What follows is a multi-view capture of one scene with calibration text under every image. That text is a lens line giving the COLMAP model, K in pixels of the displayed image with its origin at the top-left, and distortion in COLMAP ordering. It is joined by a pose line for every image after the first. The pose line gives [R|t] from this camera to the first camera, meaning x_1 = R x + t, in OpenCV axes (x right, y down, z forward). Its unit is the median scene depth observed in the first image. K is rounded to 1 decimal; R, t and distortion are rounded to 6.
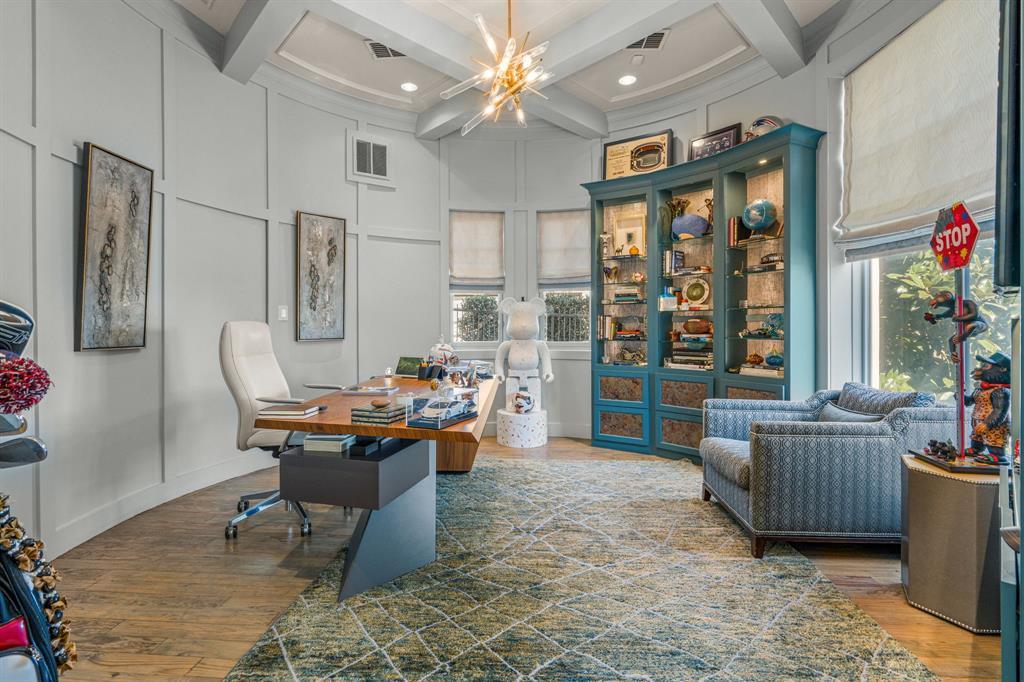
lens RADIAL K [[464.7, 0, 507.3], [0, 464.7, 330.7], [0, 0, 1]] dist [-0.009431, 0.004619]
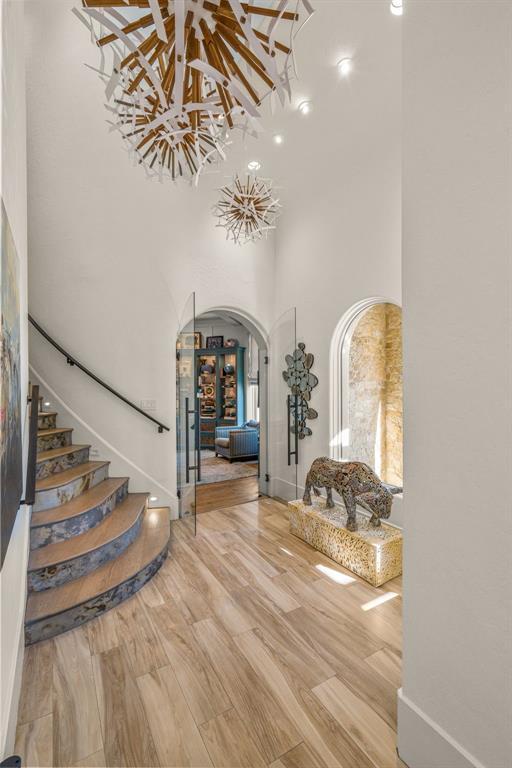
lens RADIAL K [[348.5, 0, 254.8], [0, 348.5, 385.3], [0, 0, 1]] dist [-0.009431, 0.004619]
pose [[0.824276, 0.004586, 0.566170, -0.673384], [0.003137, 0.999915, -0.012666, -0.106989], [-0.566180, 0.012217, 0.824191, -1.087106]]
